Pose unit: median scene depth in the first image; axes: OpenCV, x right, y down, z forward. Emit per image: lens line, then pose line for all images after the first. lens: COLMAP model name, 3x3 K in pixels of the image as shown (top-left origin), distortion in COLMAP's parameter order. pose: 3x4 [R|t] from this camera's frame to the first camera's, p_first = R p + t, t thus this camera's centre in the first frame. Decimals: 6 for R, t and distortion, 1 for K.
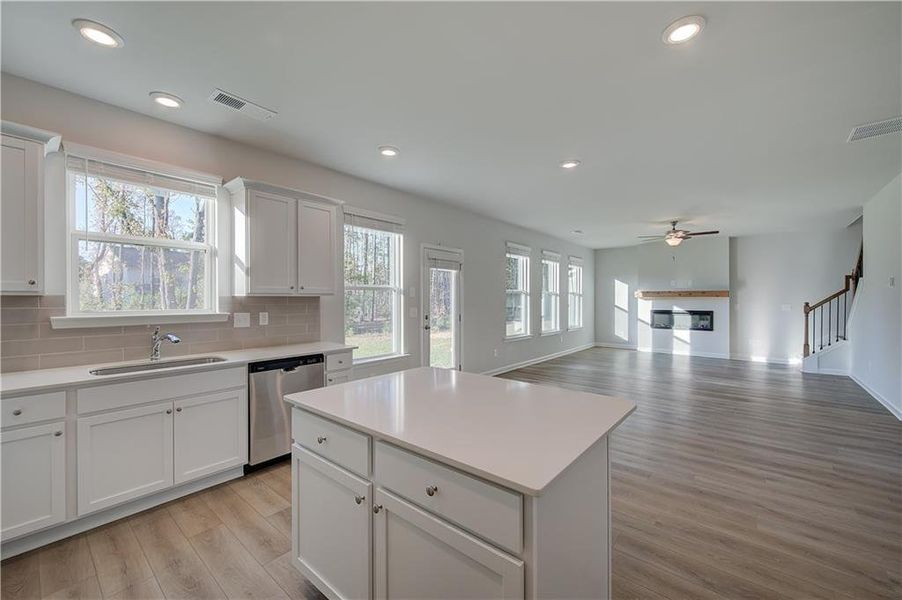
lens RADIAL K [[370.0, 0, 451.0], [0, 370.0, 300.0], [0, 0, 1]] dist [0.002565, 0.000023]
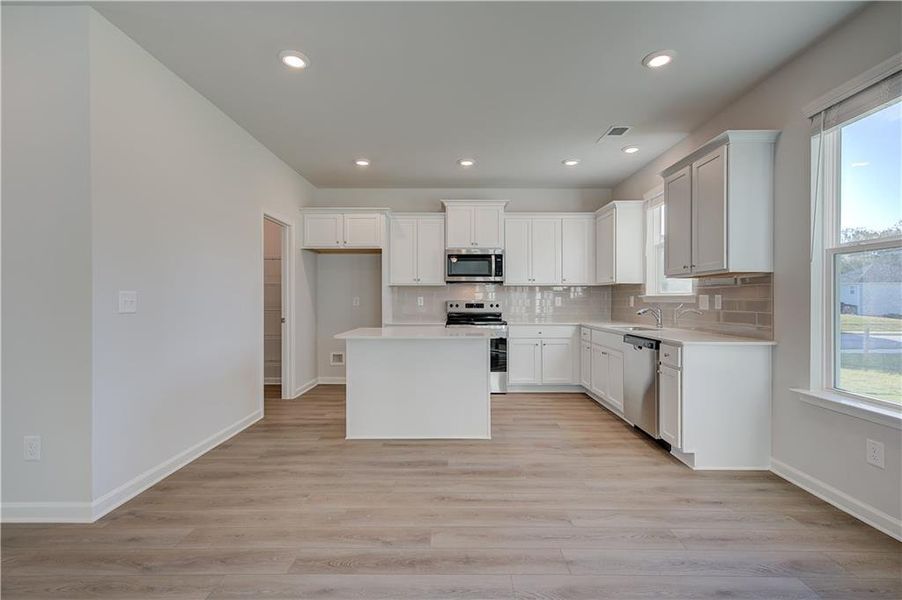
lens RADIAL K [[403.8, 0, 456.3], [0, 403.8, 300.3], [0, 0, 1]] dist [0.001943, 0.000231]
pose [[-0.761440, 0.000042, -0.648235, 0.260772], [-0.001620, 0.999997, 0.001967, 0.019346], [0.648233, 0.002548, -0.761438, 0.569608]]
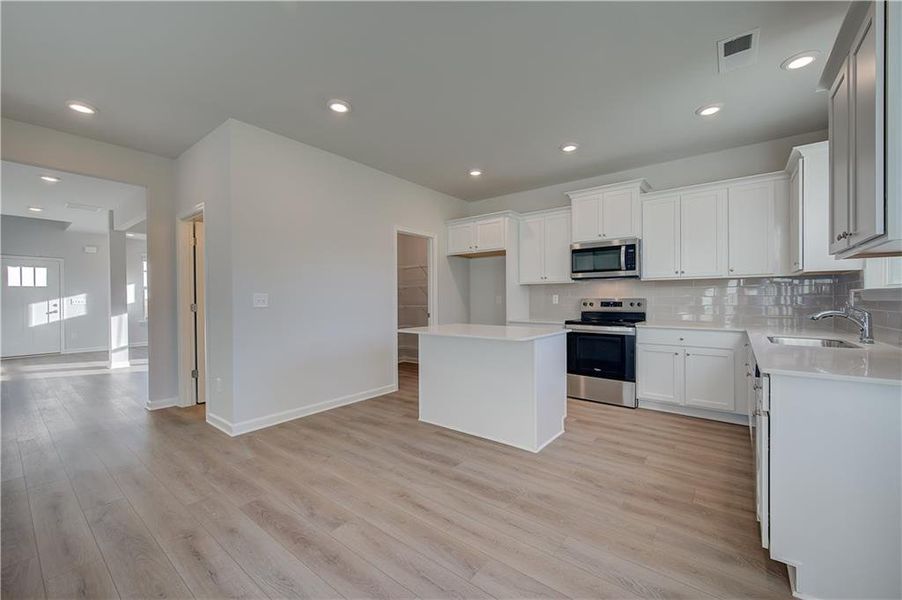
lens RADIAL K [[359.8, 0, 451.6], [0, 359.8, 301.2], [0, 0, 1]] dist [0.000935, -0.000026]
pose [[-0.999105, 0.004550, -0.042042, 0.053504], [0.004233, 0.999962, 0.007637, 0.019867], [0.042075, 0.007452, -0.999087, 0.603749]]
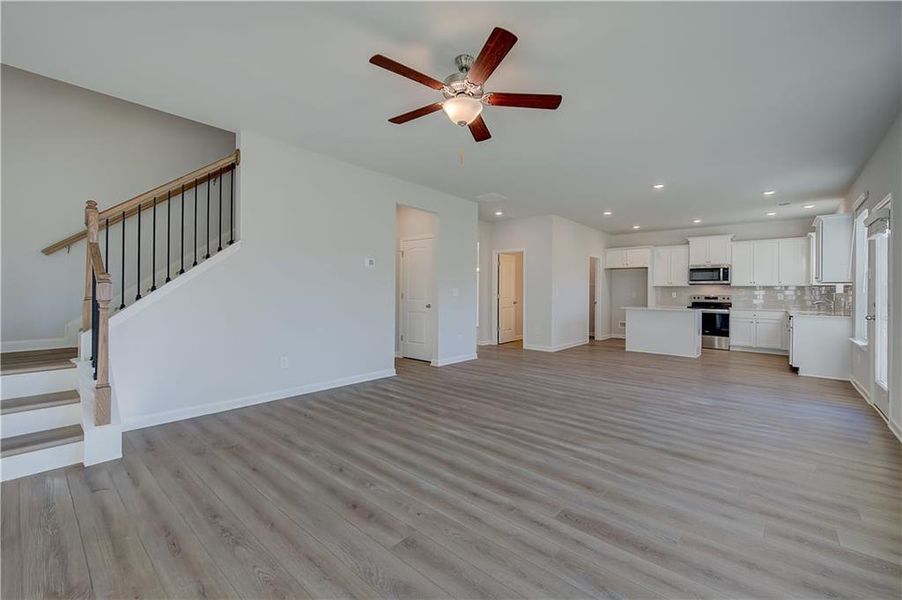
lens RADIAL K [[377.7, 0, 448.3], [0, 377.7, 291.3], [0, 0, 1]] dist [0.001485, 0.000051]
pose [[-0.999949, -0.009269, 0.004072, 0.529268], [-0.009266, 0.999957, 0.000959, 0.016378], [-0.004081, 0.000921, -0.999991, 1.140022]]
